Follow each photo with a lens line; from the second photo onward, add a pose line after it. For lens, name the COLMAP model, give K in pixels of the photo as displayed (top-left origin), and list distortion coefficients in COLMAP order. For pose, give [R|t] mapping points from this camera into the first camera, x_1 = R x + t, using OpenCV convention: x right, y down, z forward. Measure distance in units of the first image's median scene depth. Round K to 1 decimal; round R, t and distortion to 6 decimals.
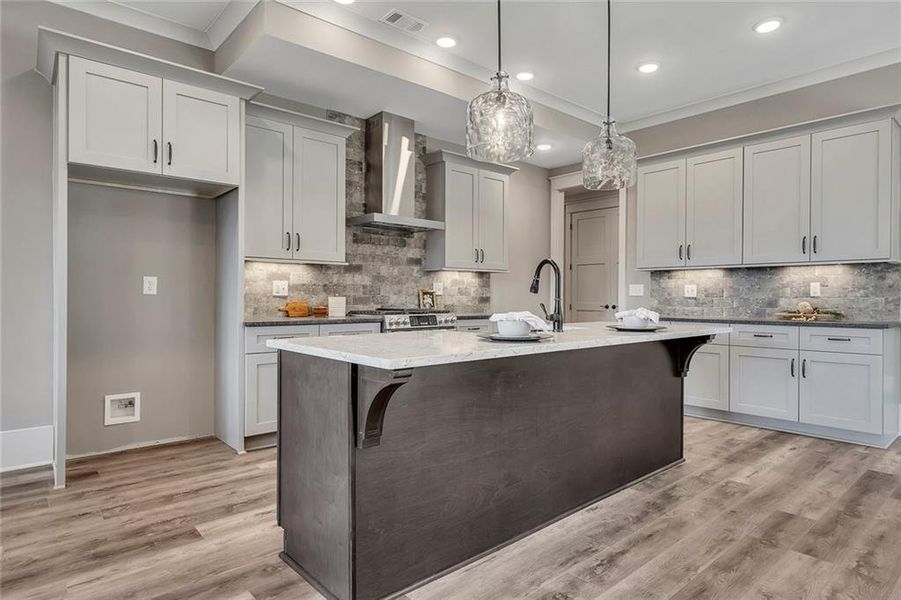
lens RADIAL K [[506.7, 0, 459.7], [0, 506.7, 297.8], [0, 0, 1]] dist [0.012856, -0.004927]
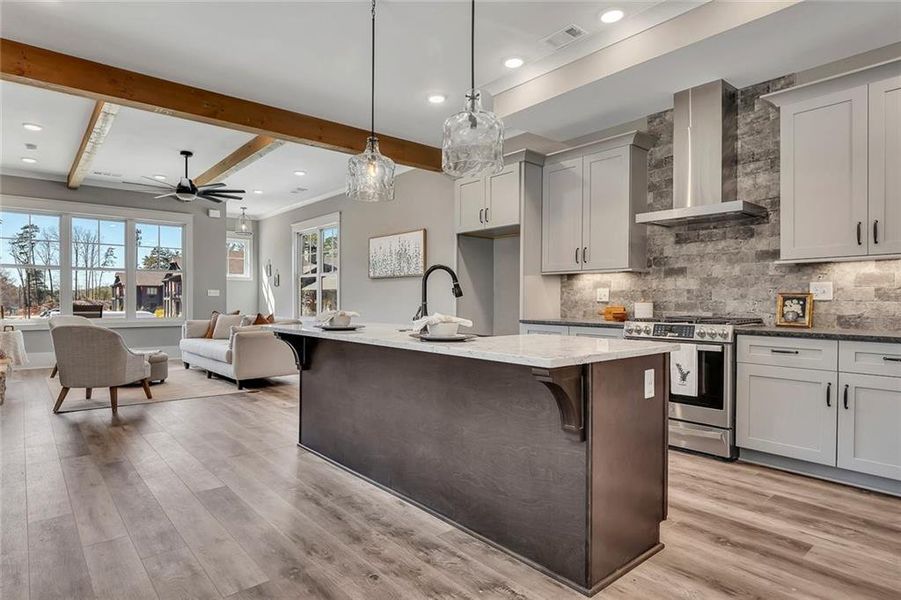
lens RADIAL K [[455.0, 0, 429.7], [0, 455.0, 305.0], [0, 0, 1]] dist [-0.004685, 0.003340]
pose [[0.005959, 0.005533, -0.999967, 0.694260], [-0.006131, 0.999966, 0.005497, 0.001096], [0.999963, 0.006098, 0.005993, 0.609746]]
